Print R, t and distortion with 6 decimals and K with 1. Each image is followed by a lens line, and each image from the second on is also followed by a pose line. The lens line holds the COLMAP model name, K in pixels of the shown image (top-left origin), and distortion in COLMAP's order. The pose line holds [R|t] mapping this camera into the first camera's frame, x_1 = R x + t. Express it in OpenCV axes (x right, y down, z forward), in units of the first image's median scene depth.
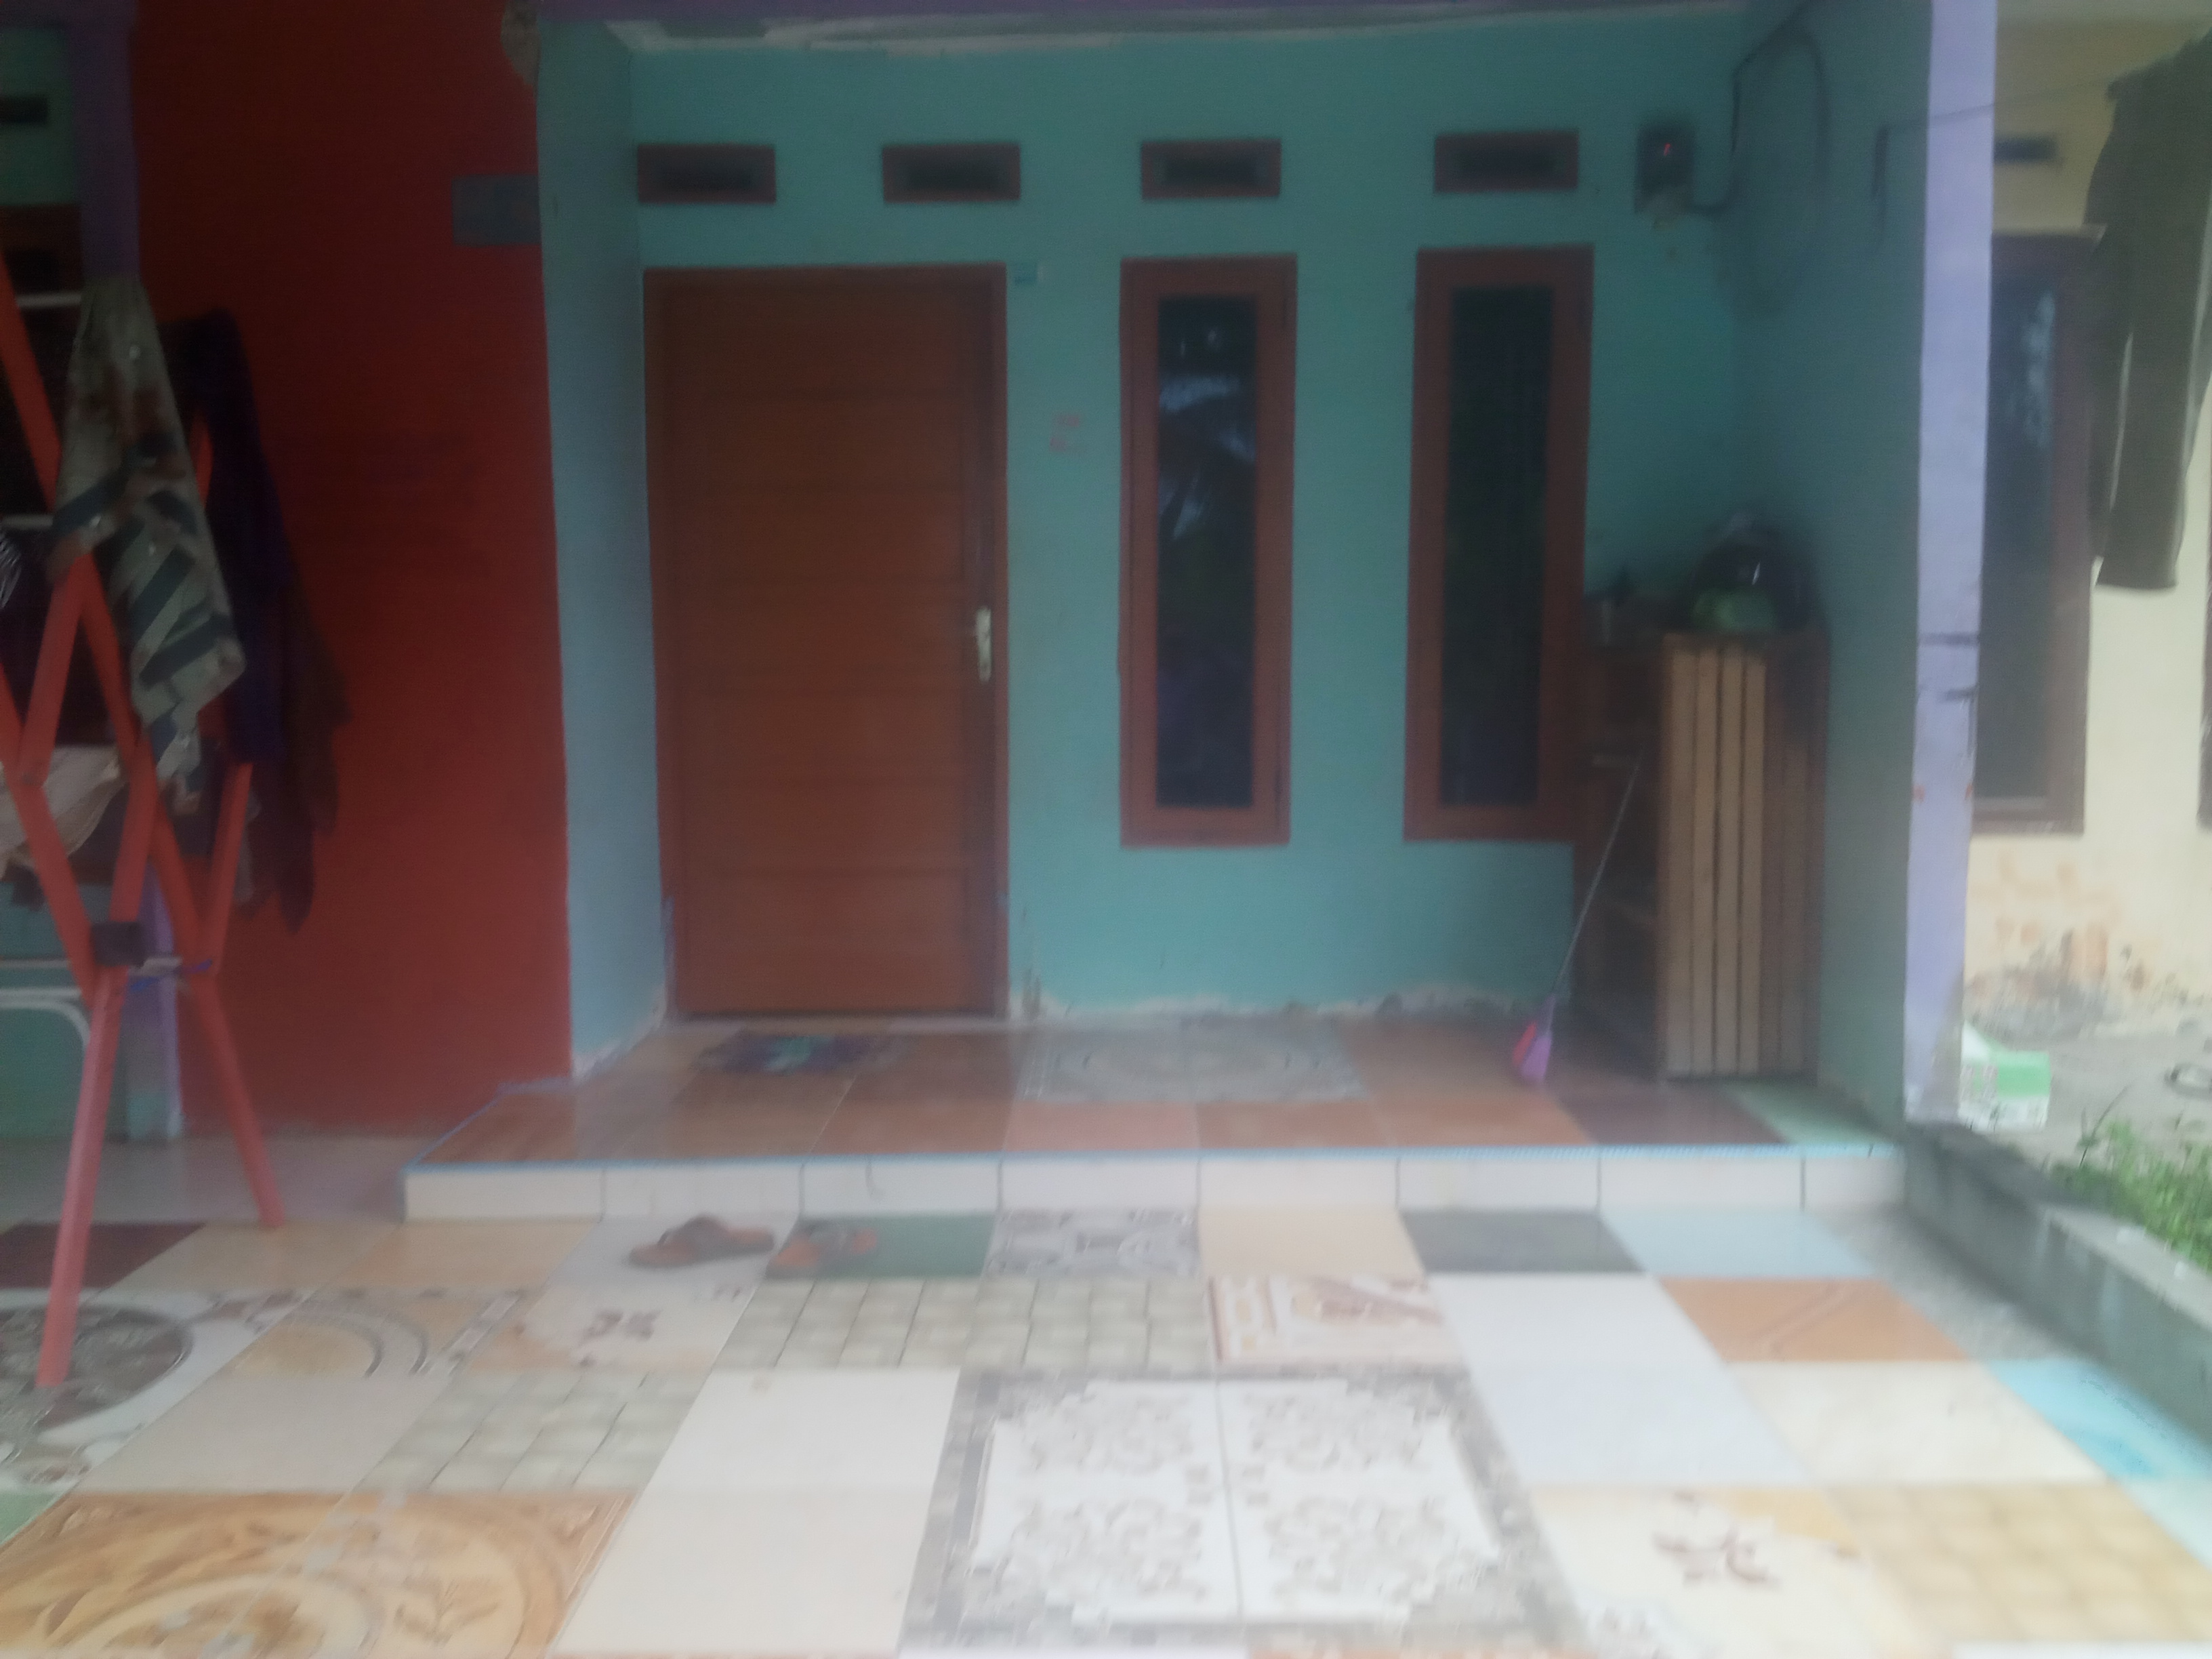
lens RADIAL K [[1775.2, 0, 1106.0], [0, 1775.2, 829.5], [0, 0, 1]] dist [0.086340, -0.156669]
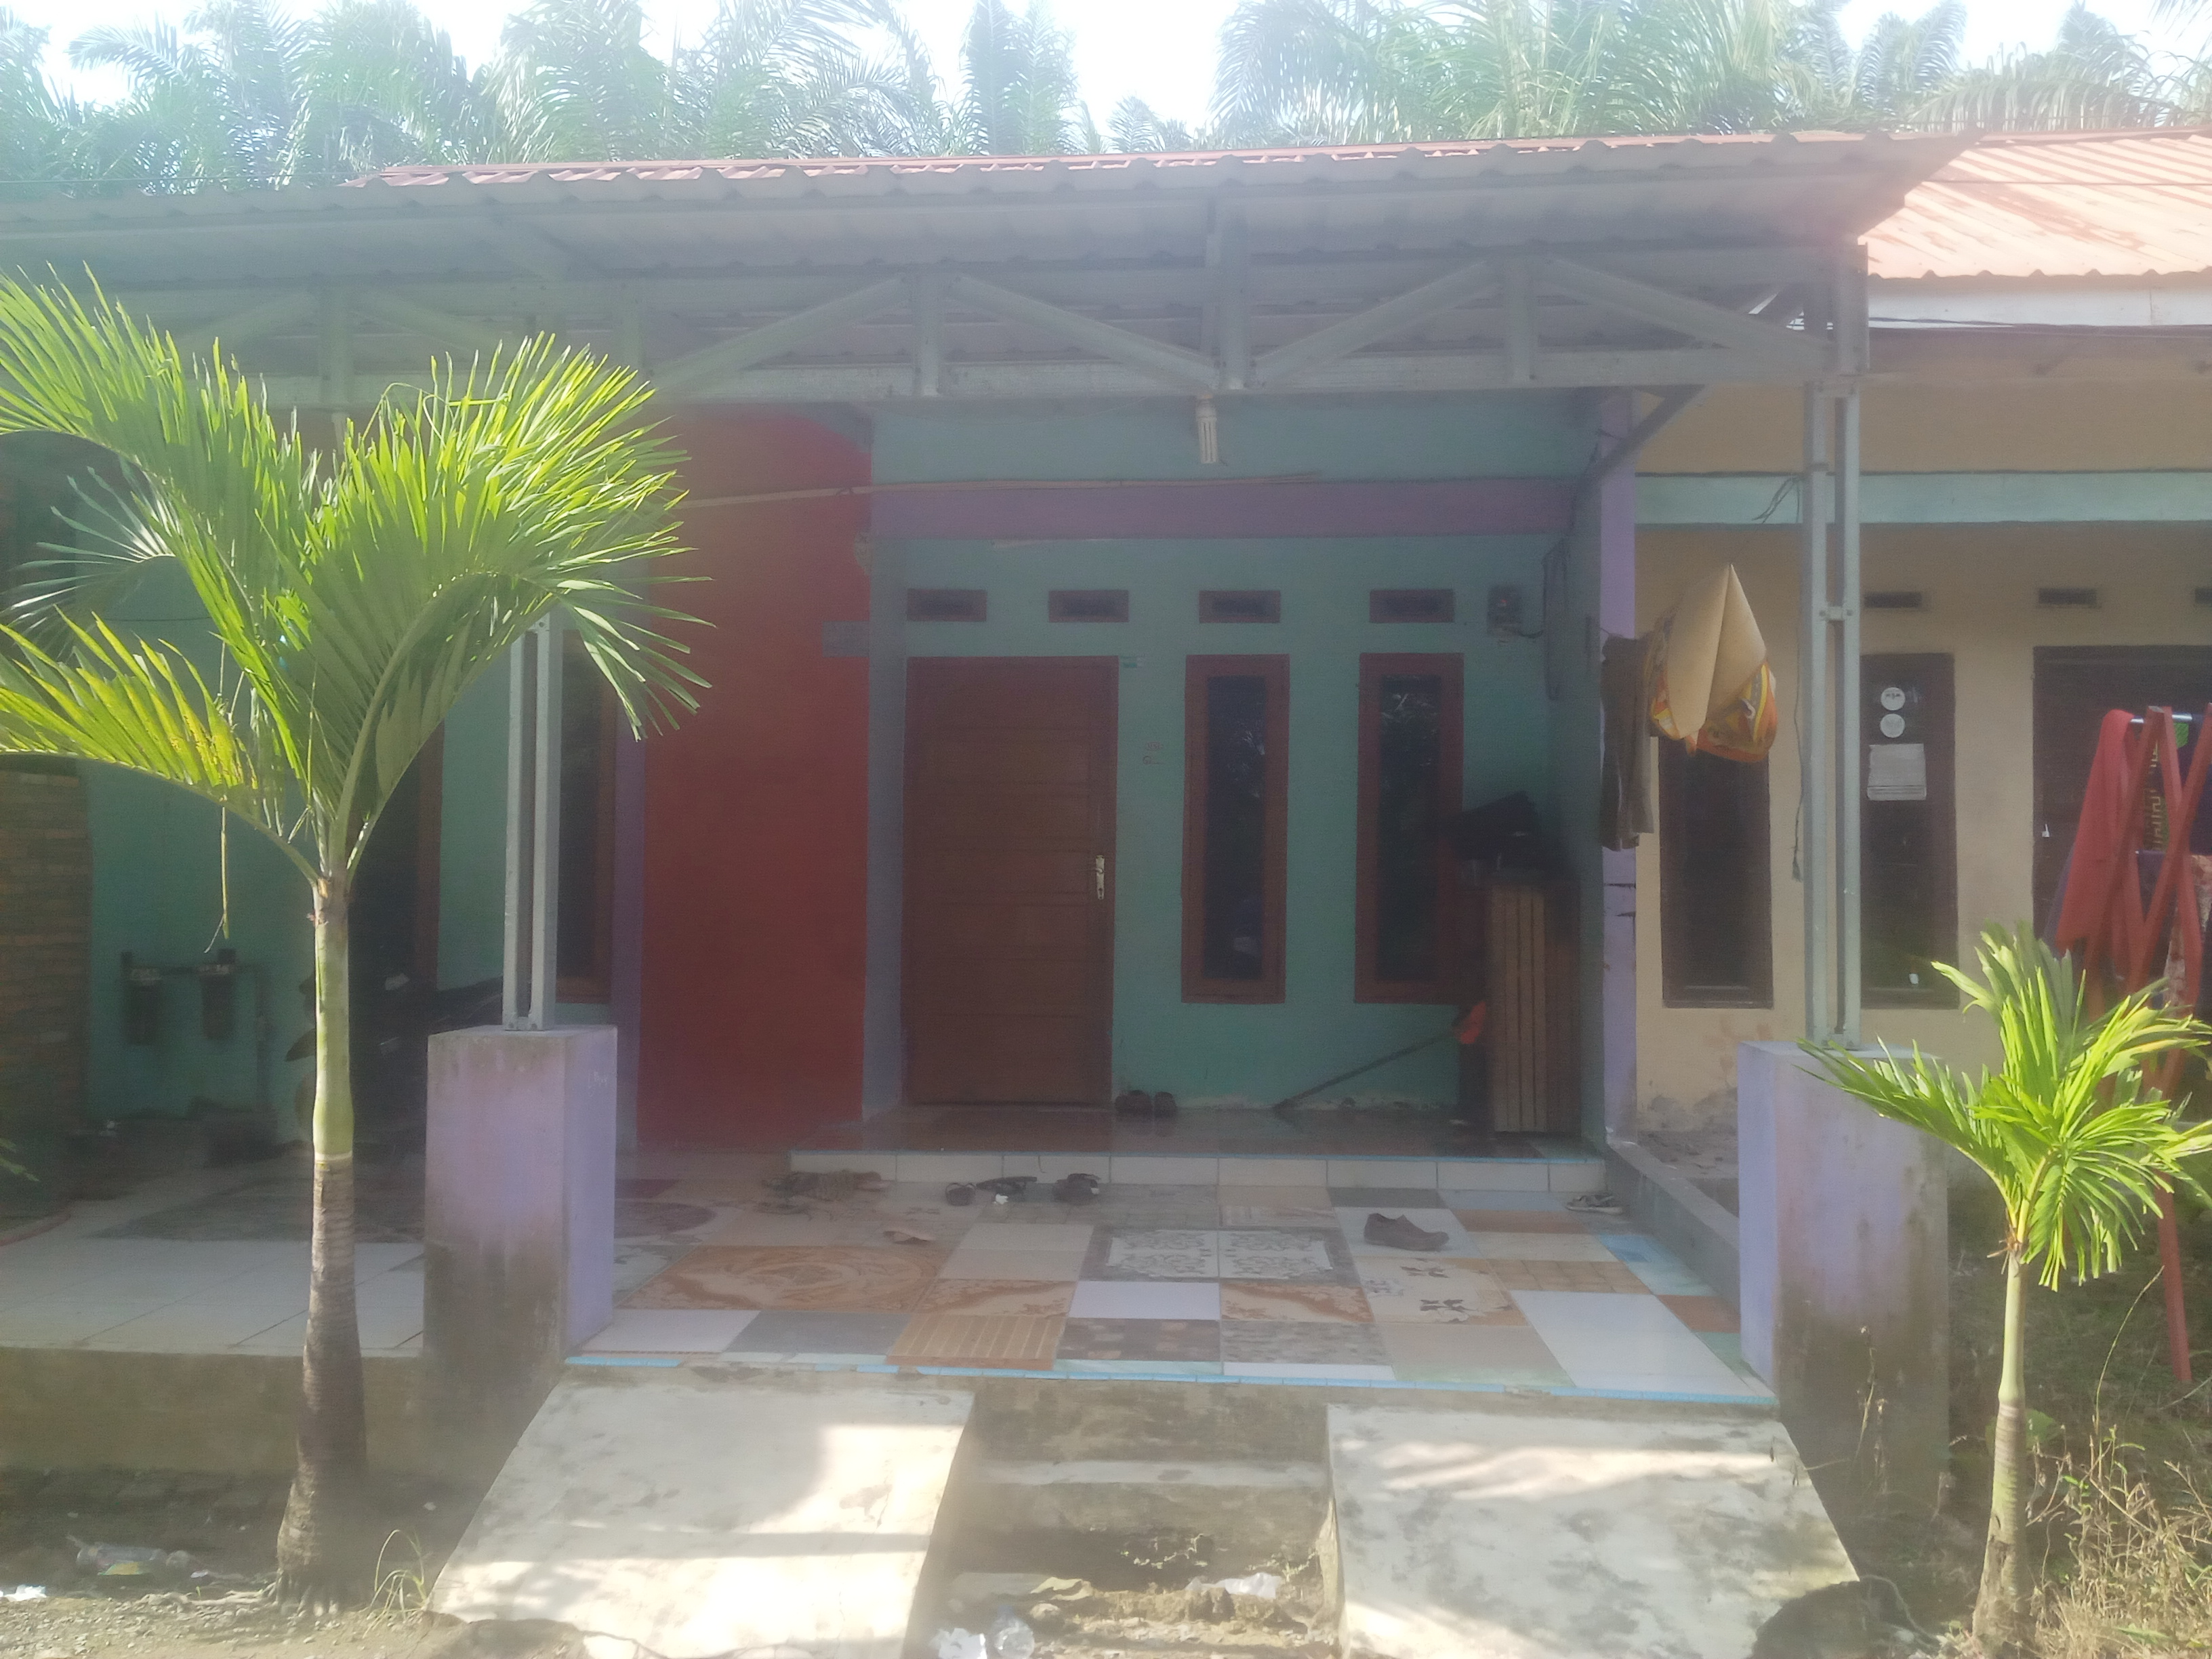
lens RADIAL K [[1775.2, 0, 1106.0], [0, 1775.2, 829.5], [0, 0, 1]] dist [0.086340, -0.156669]
pose [[0.998880, 0.016233, -0.044439, 0.010195], [-0.022152, 0.990446, -0.136108, 0.083901], [0.041805, 0.136940, 0.989697, -0.707419]]
